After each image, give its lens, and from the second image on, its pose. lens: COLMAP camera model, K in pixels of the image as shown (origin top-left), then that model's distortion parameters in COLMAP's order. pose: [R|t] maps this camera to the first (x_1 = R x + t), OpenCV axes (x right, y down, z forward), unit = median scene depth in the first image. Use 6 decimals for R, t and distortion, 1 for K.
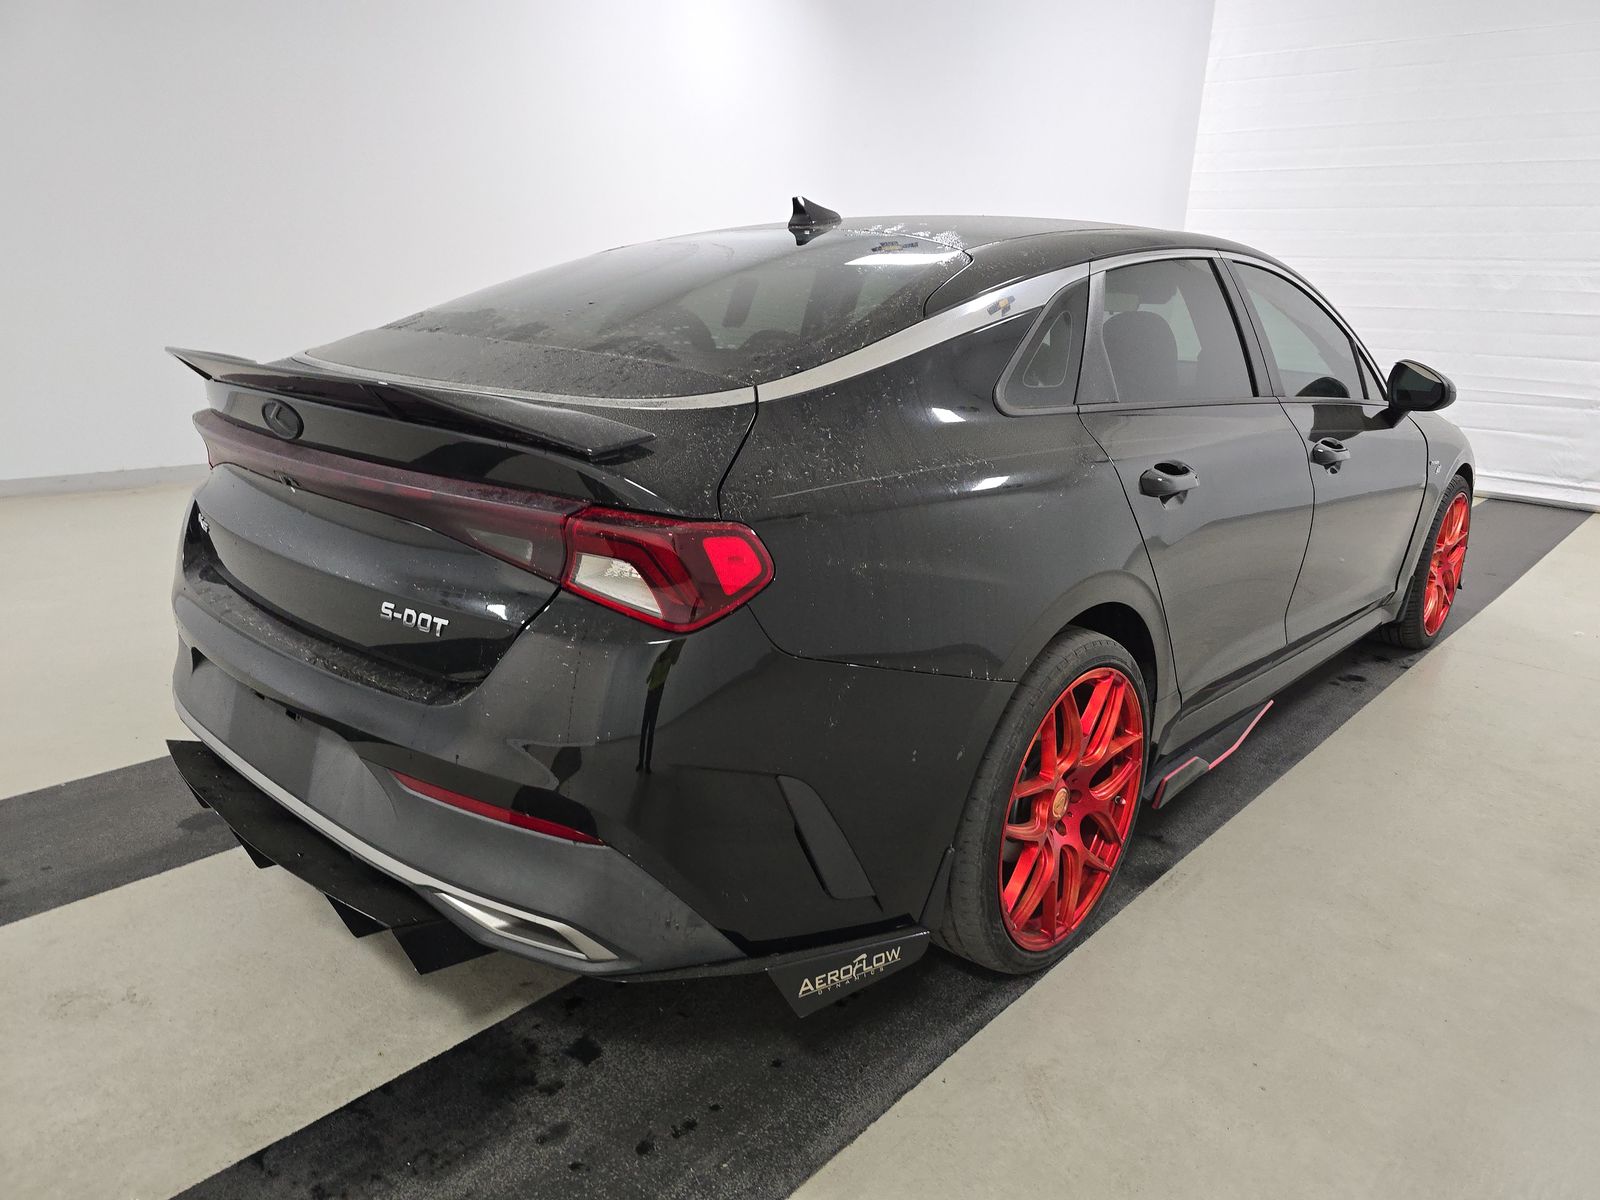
lens RADIAL K [[1060.6, 0, 800.0], [0, 1060.6, 600.0], [0, 0, 1]] dist [0.055058, -0.059438]
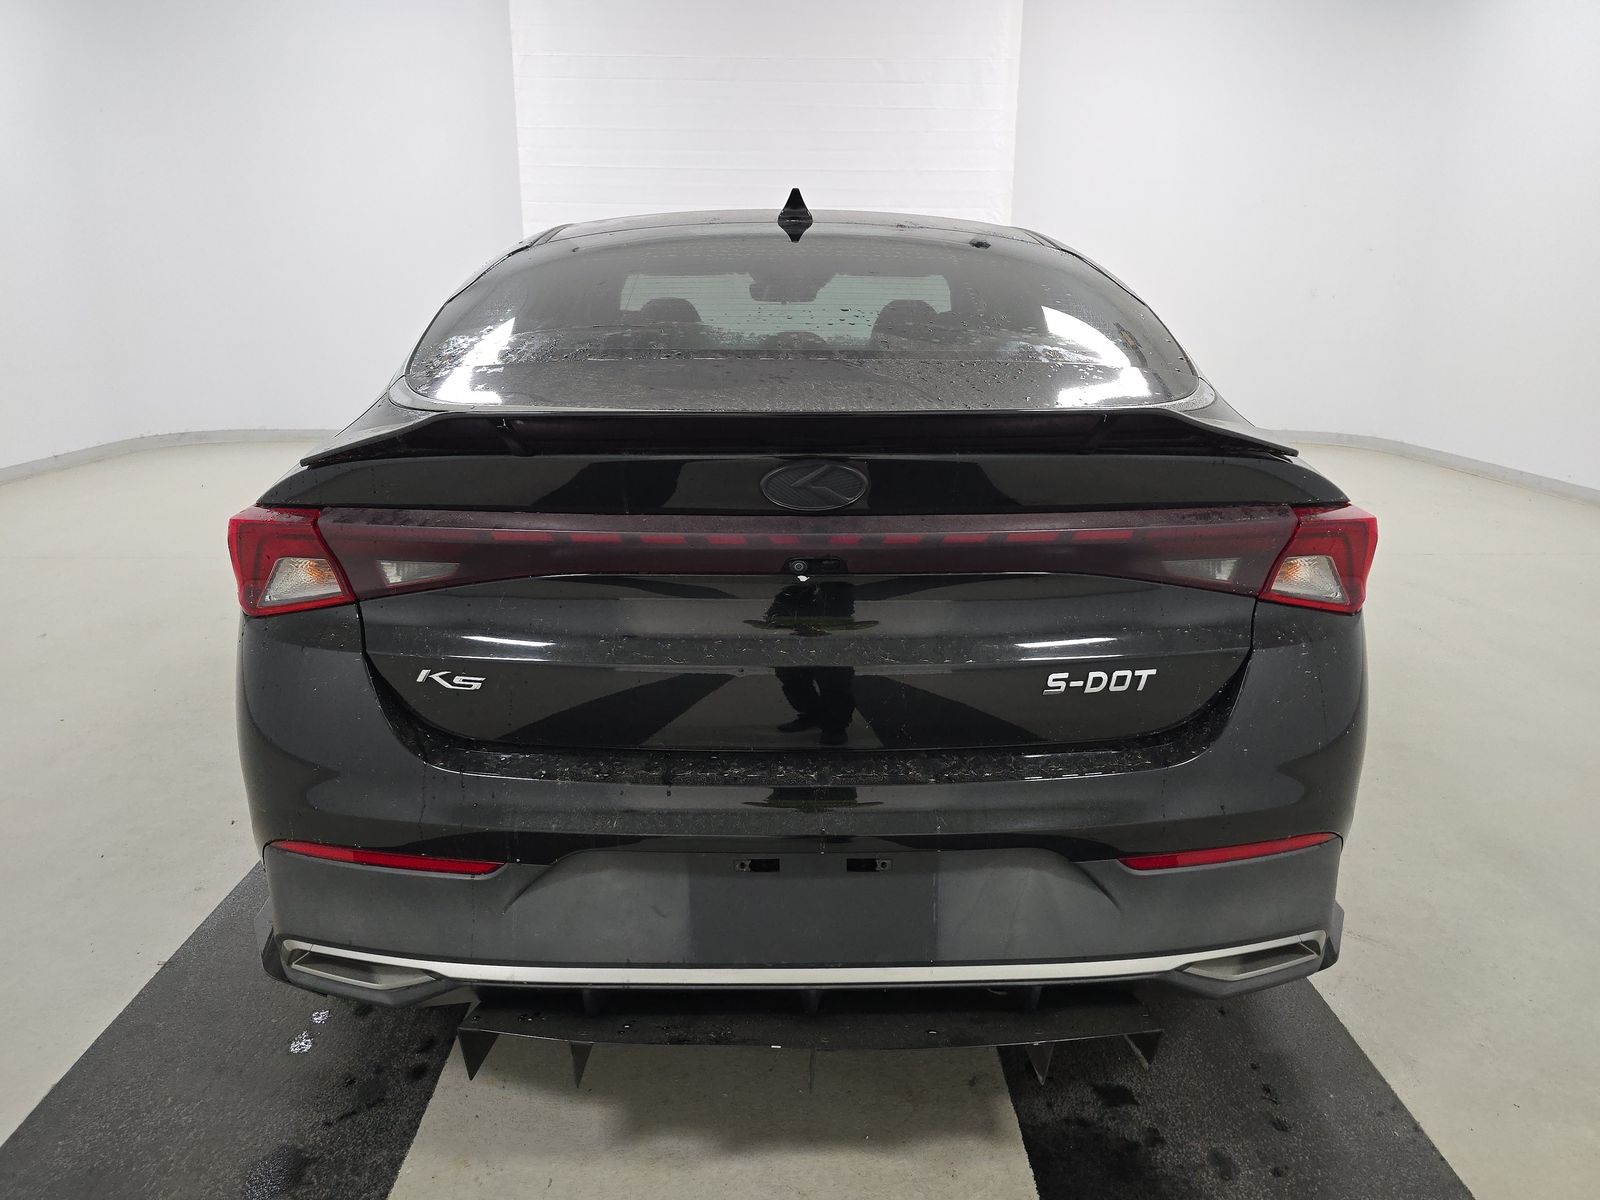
lens RADIAL K [[1060.6, 0, 800.0], [0, 1060.6, 600.0], [0, 0, 1]] dist [0.055058, -0.059438]
pose [[0.731151, -0.220336, 0.645654, -0.984187], [0.214966, 0.972605, 0.088480, -0.158637], [-0.647462, 0.074101, 0.758486, 0.458633]]
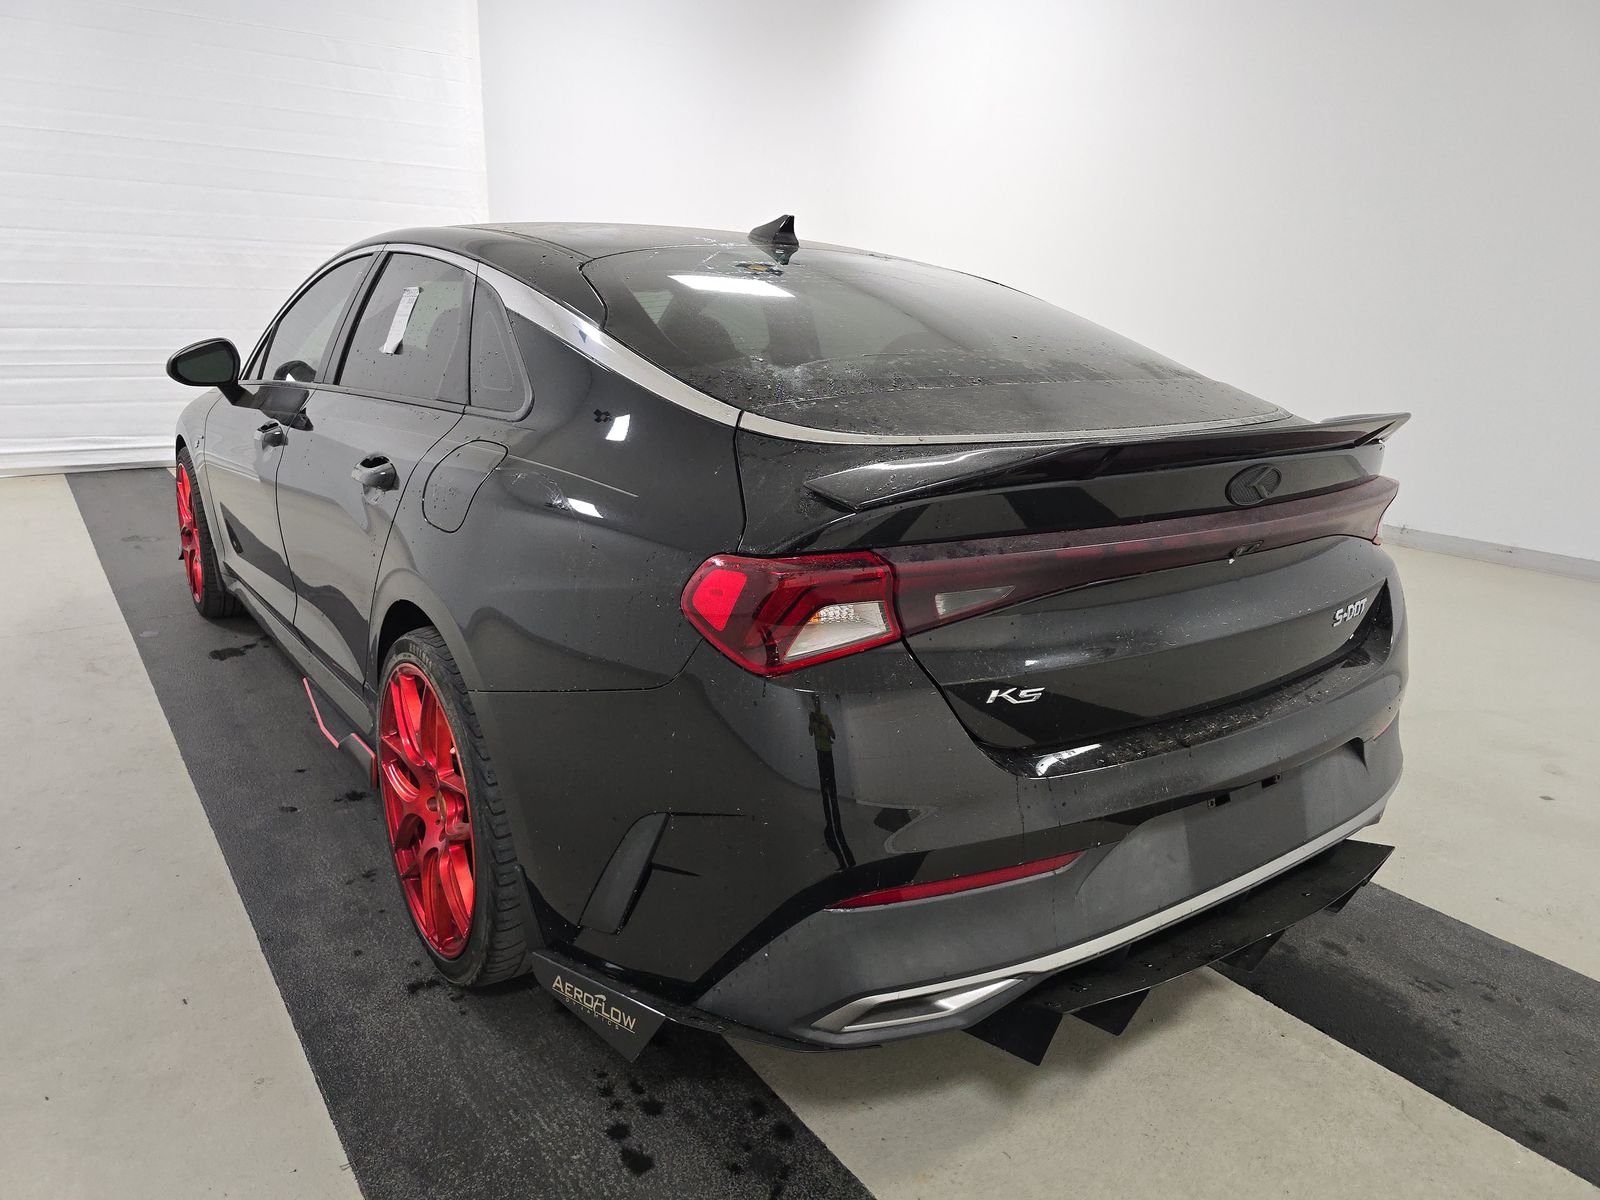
lens RADIAL K [[1060.6, 0, 800.0], [0, 1060.6, 600.0], [0, 0, 1]] dist [0.055058, -0.059438]
pose [[0.218800, -0.290239, 0.931605, -1.466198], [0.257396, 0.938090, 0.231806, -0.392531], [-0.941209, 0.189072, 0.279960, 1.134125]]
